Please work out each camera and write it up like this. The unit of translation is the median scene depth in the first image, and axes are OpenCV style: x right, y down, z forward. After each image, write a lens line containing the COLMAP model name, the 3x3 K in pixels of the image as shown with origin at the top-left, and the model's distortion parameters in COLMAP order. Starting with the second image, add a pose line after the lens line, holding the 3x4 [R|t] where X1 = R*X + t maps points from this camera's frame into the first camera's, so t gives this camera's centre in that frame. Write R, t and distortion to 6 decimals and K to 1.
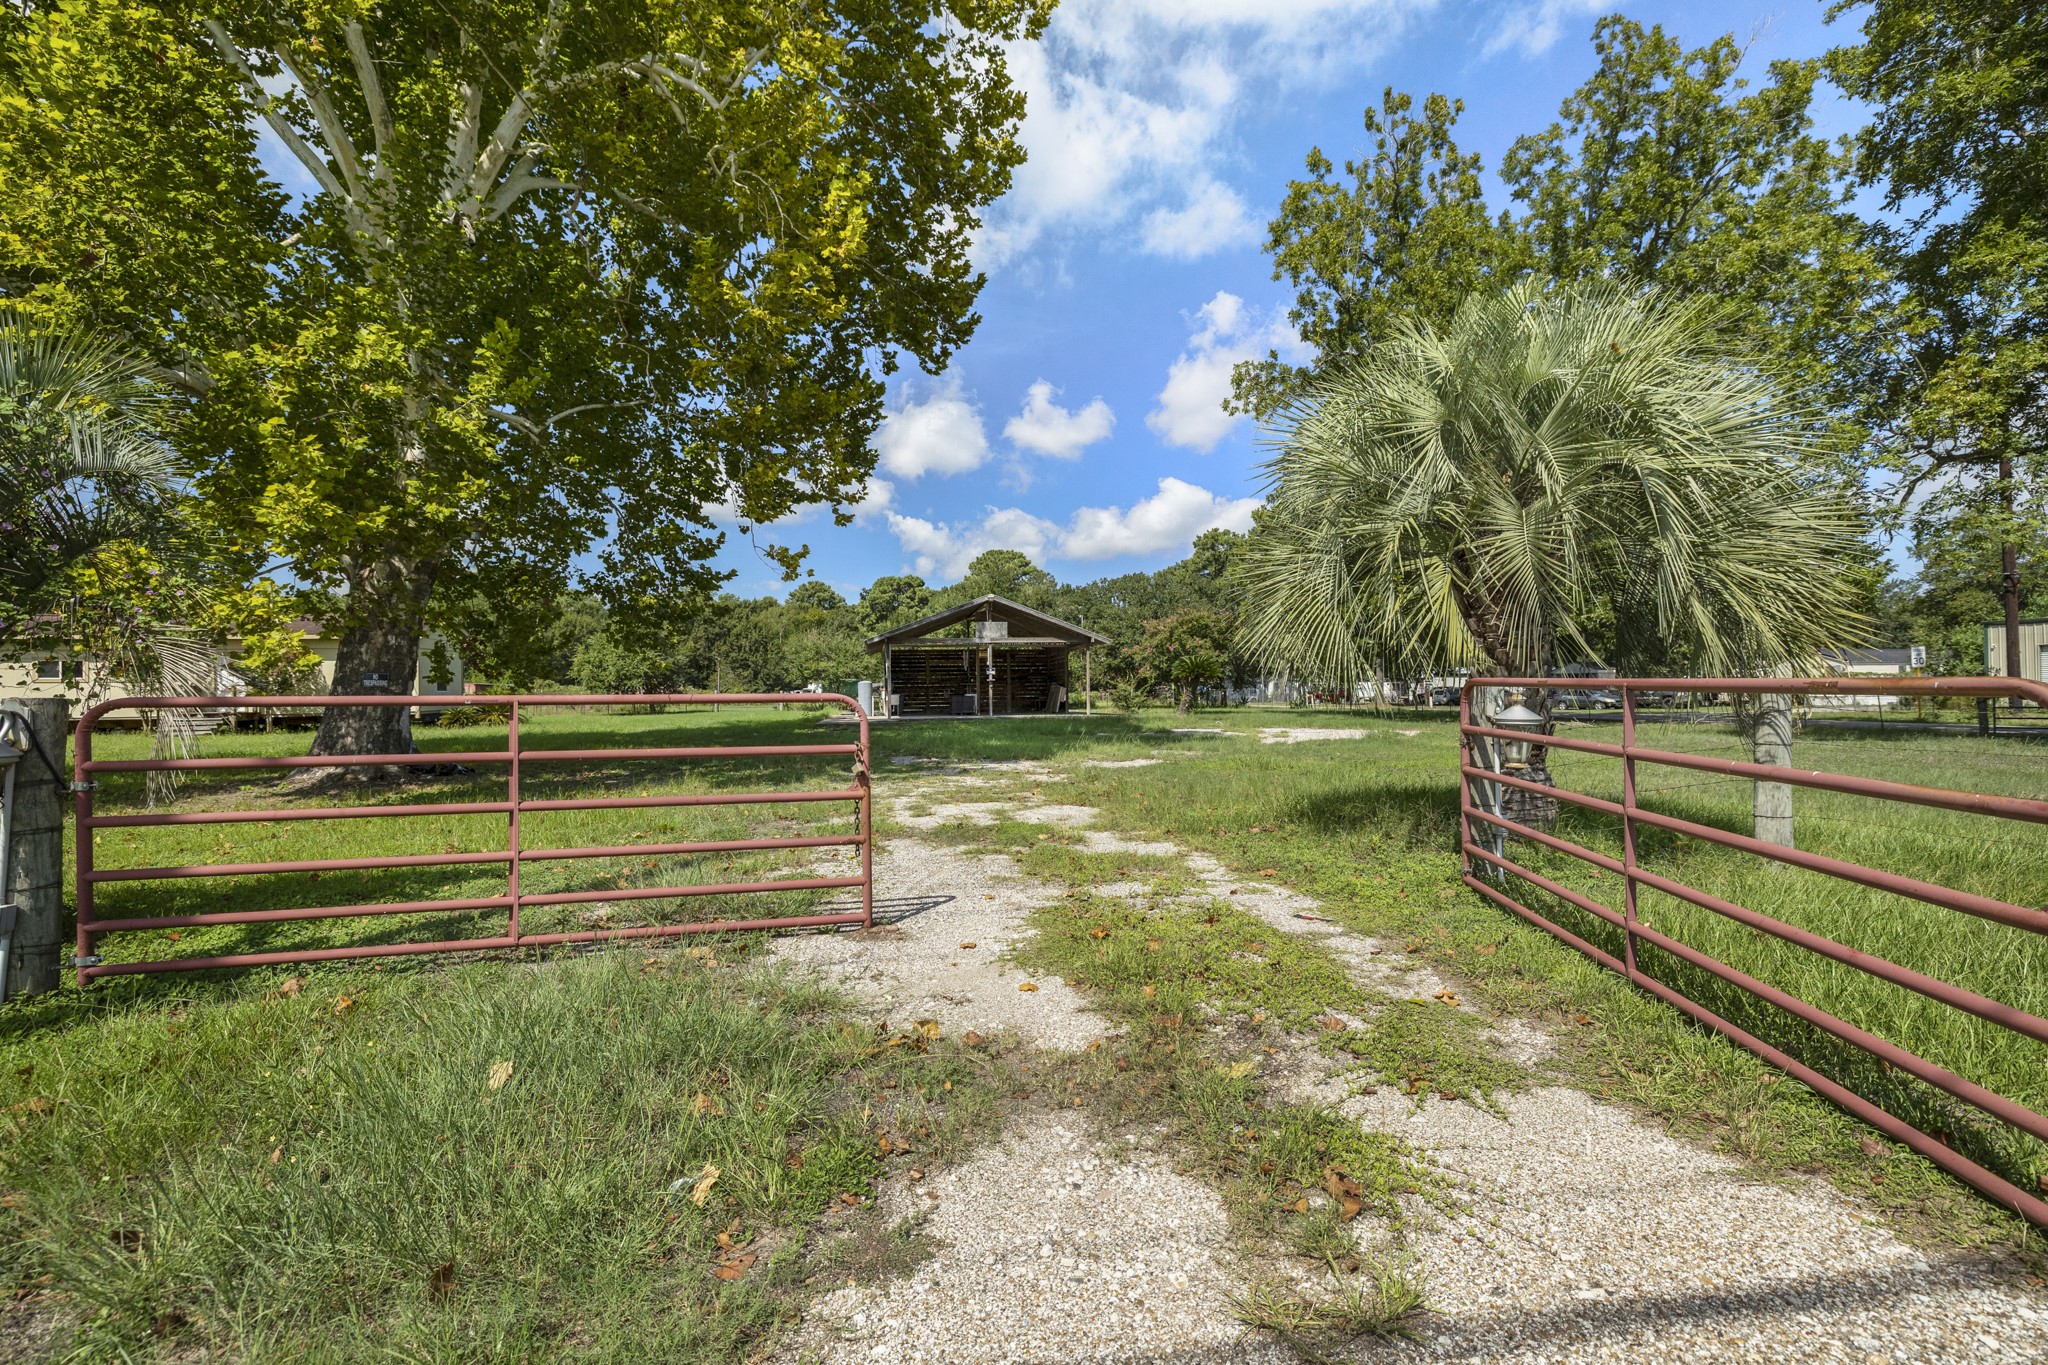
lens RADIAL K [[889.5, 0, 1035.8], [0, 889.5, 684.6], [0, 0, 1]] dist [-0.001857, -0.000333]
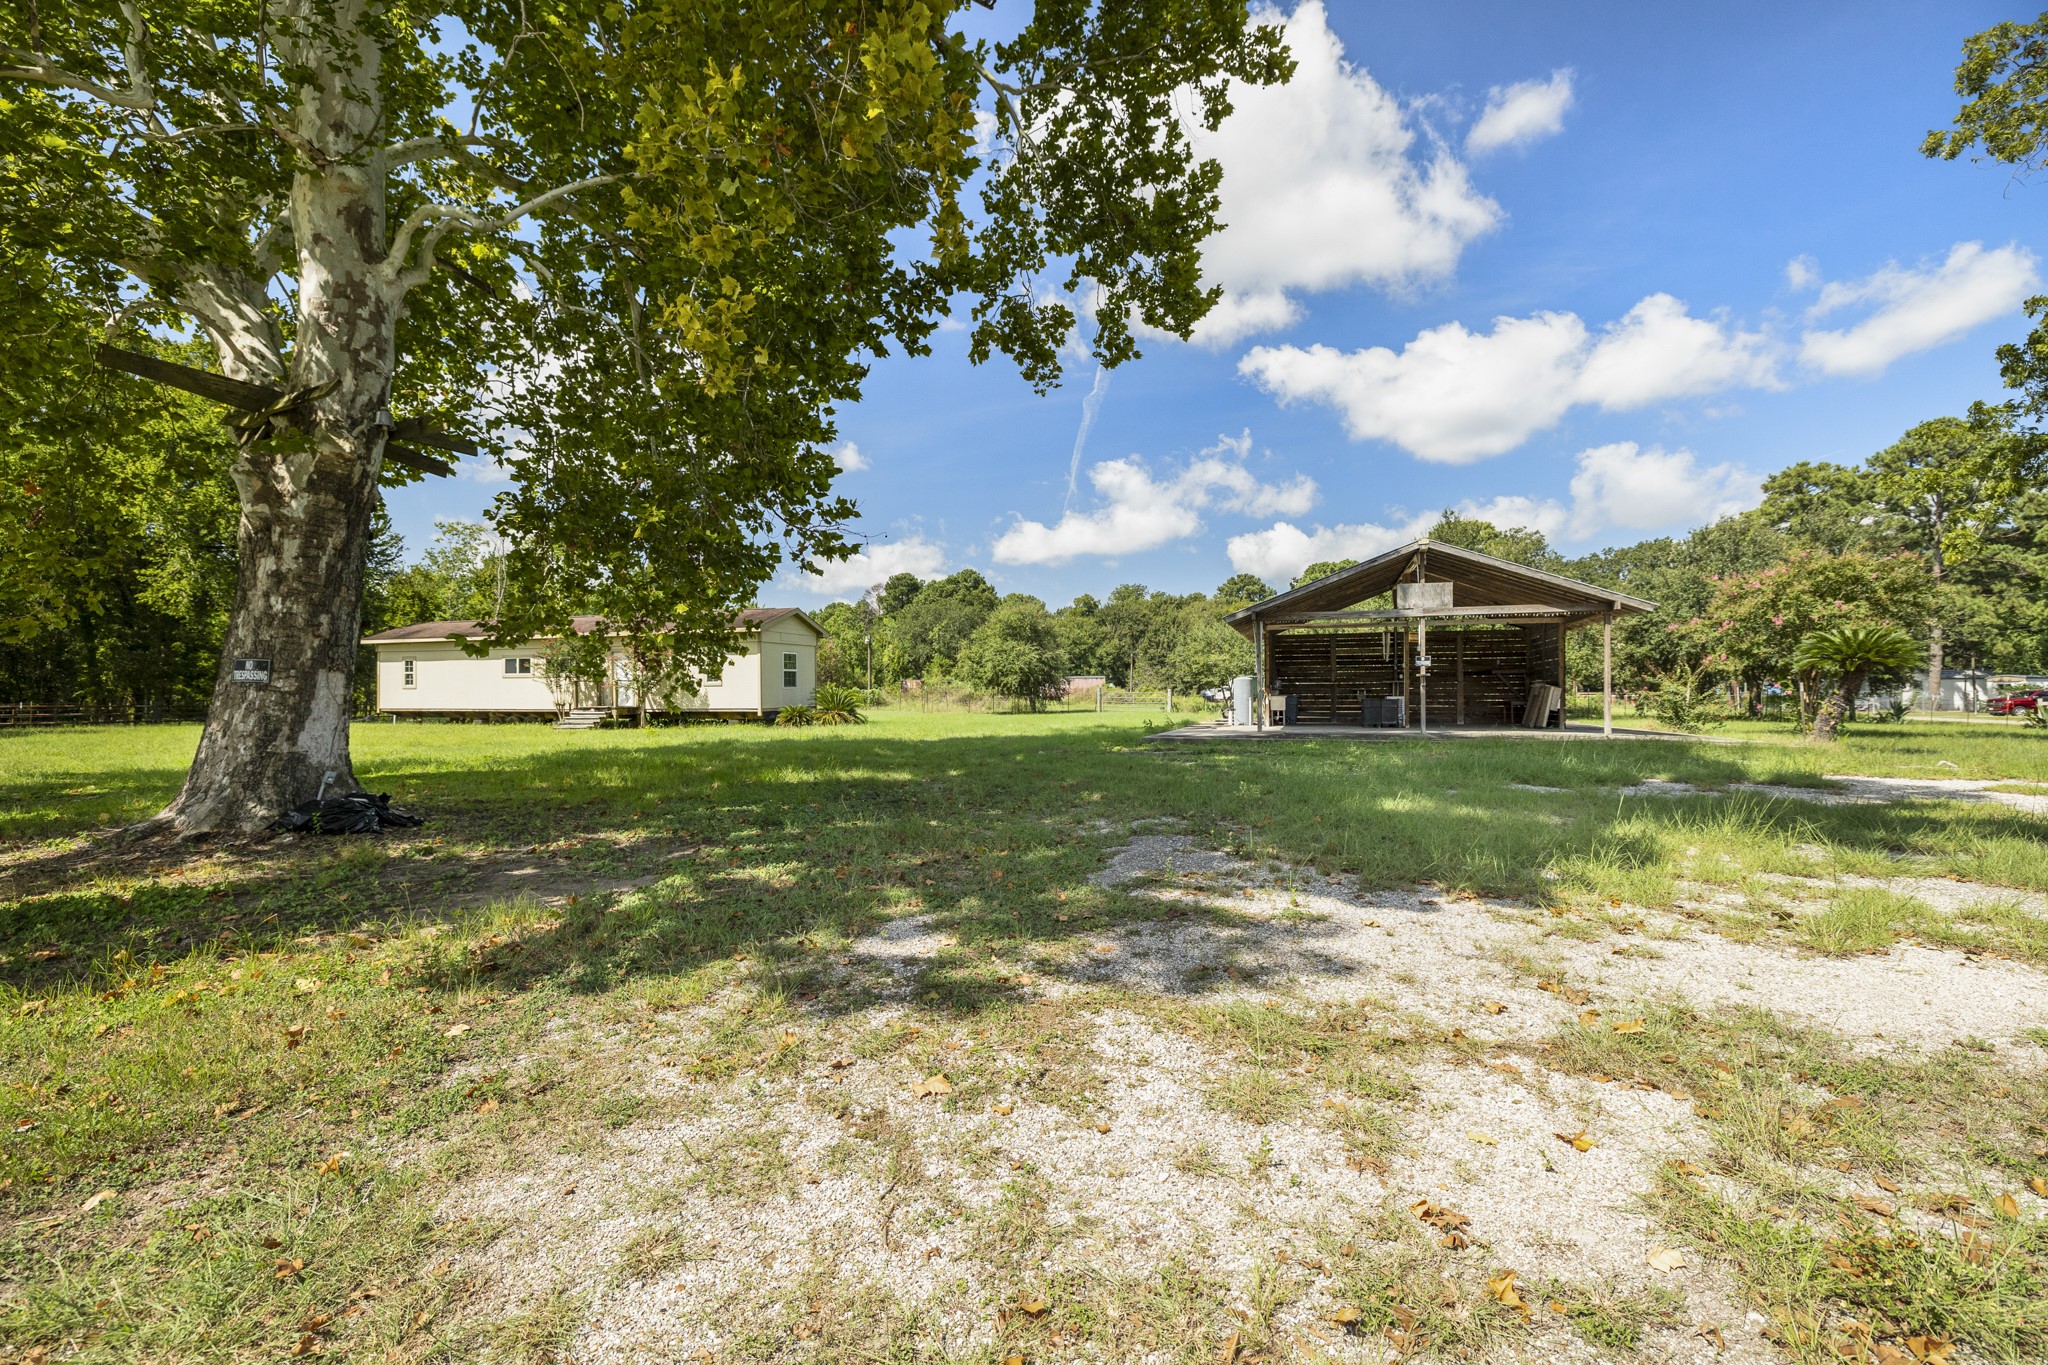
lens RADIAL K [[864.1, 0, 1026.0], [0, 864.1, 699.5], [0, 0, 1]] dist [0.001551, 0.000101]
pose [[0.873406, 0.013087, -0.486816, 0.002760], [-0.003284, 0.999774, 0.020986, 0.000303], [0.486981, -0.016731, 0.873252, 0.580495]]
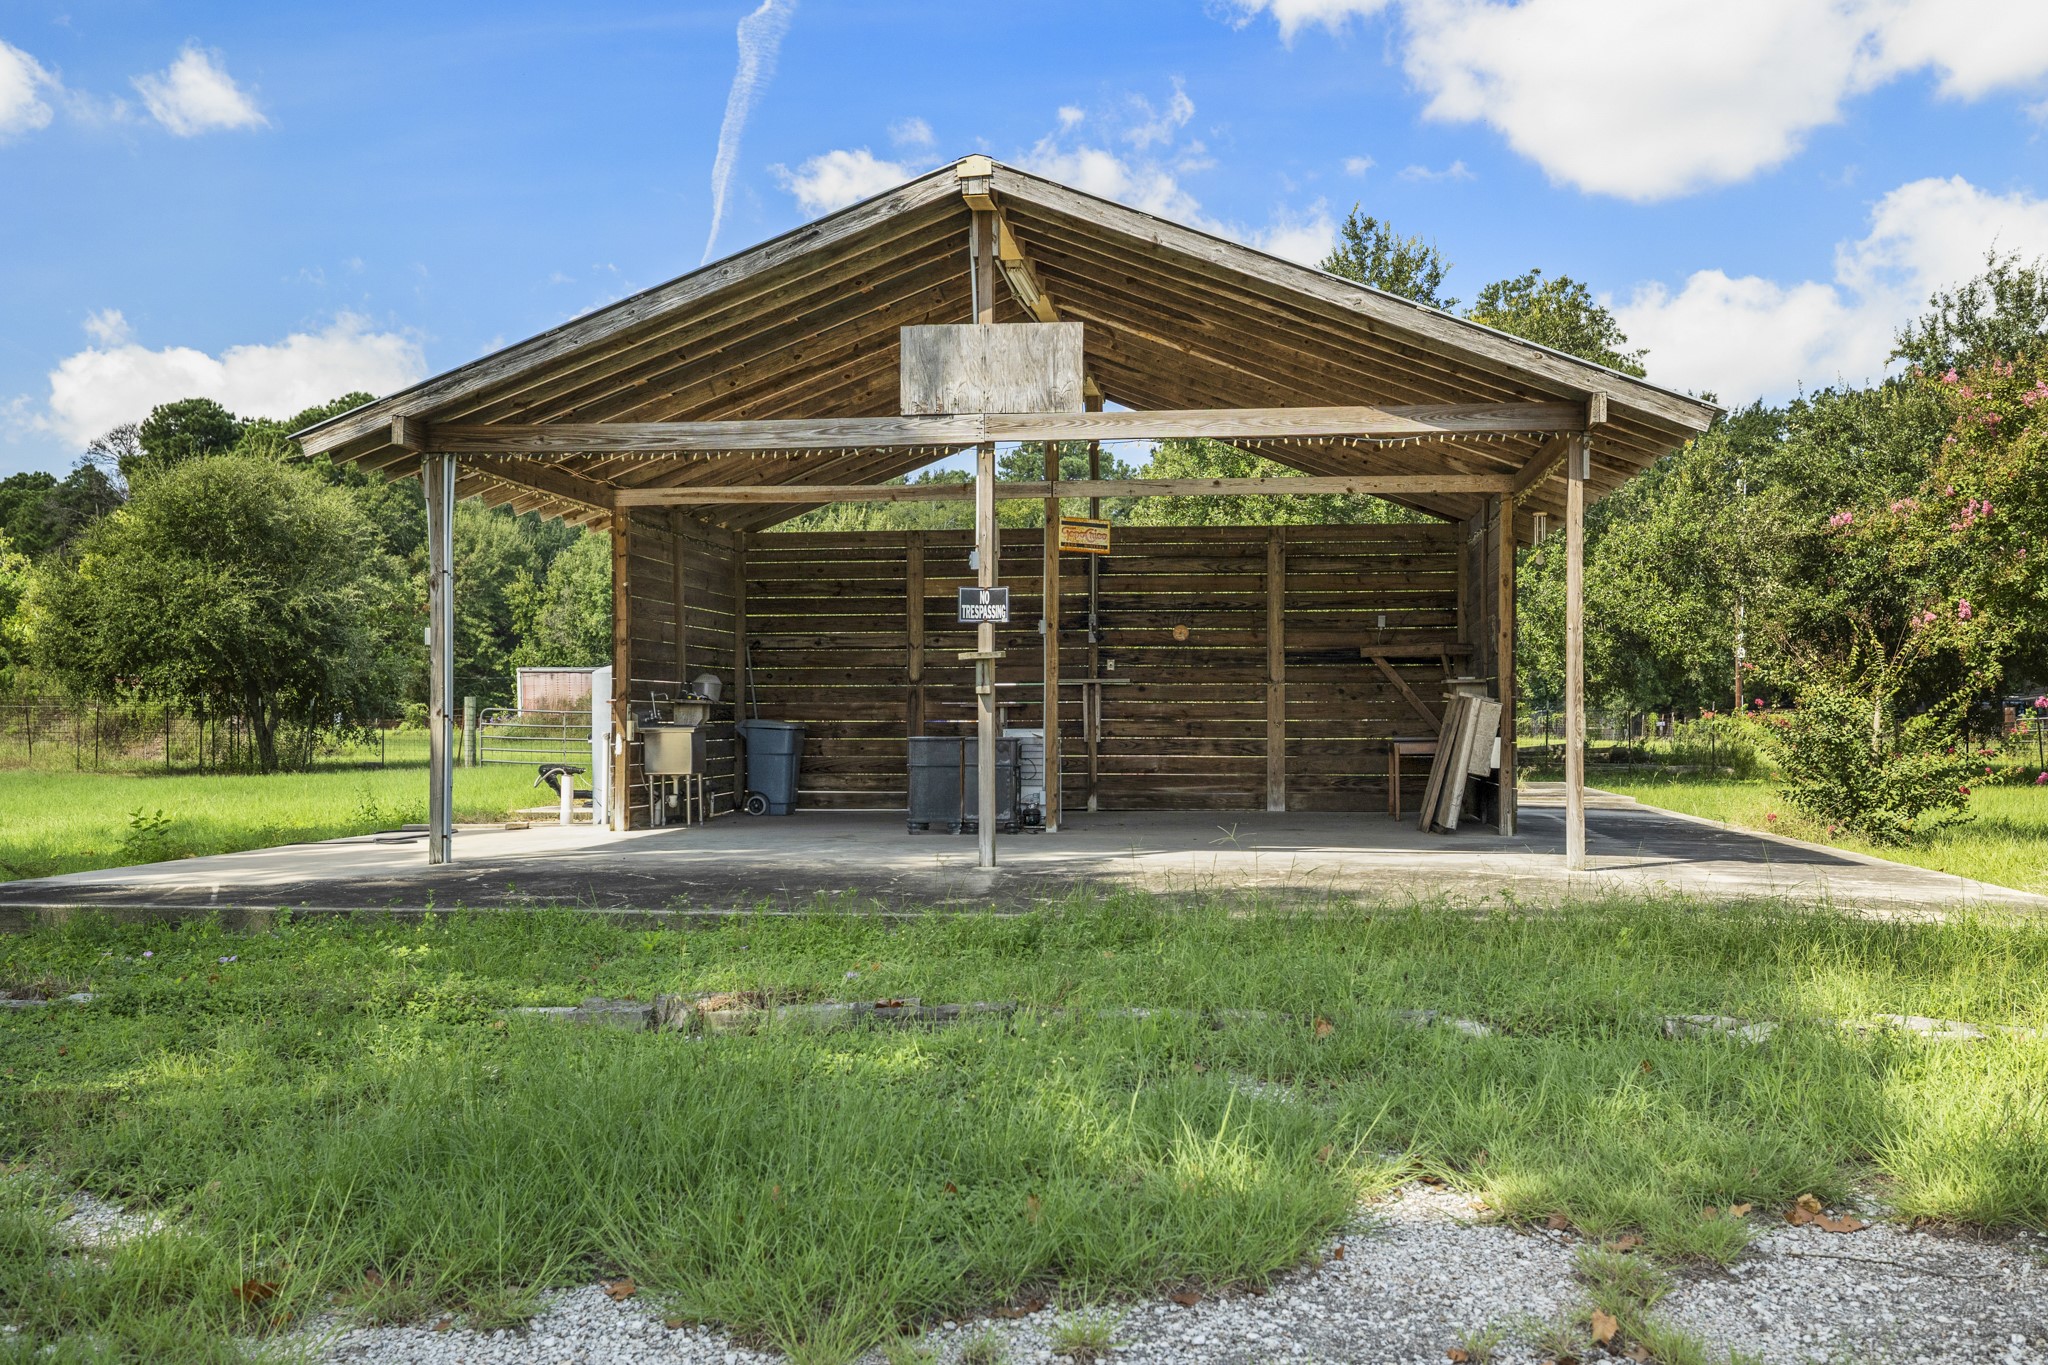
lens RADIAL K [[2000.1, 0, 1024.0], [0, 2000.1, 682.5], [0, 0, 1]] dist [-0.010584, -0.009690]
pose [[0.952226, 0.006733, -0.305319, 0.136070], [-0.007082, 0.999975, -0.000037, 0.000117], [0.305311, 0.002197, 0.952250, 1.113492]]
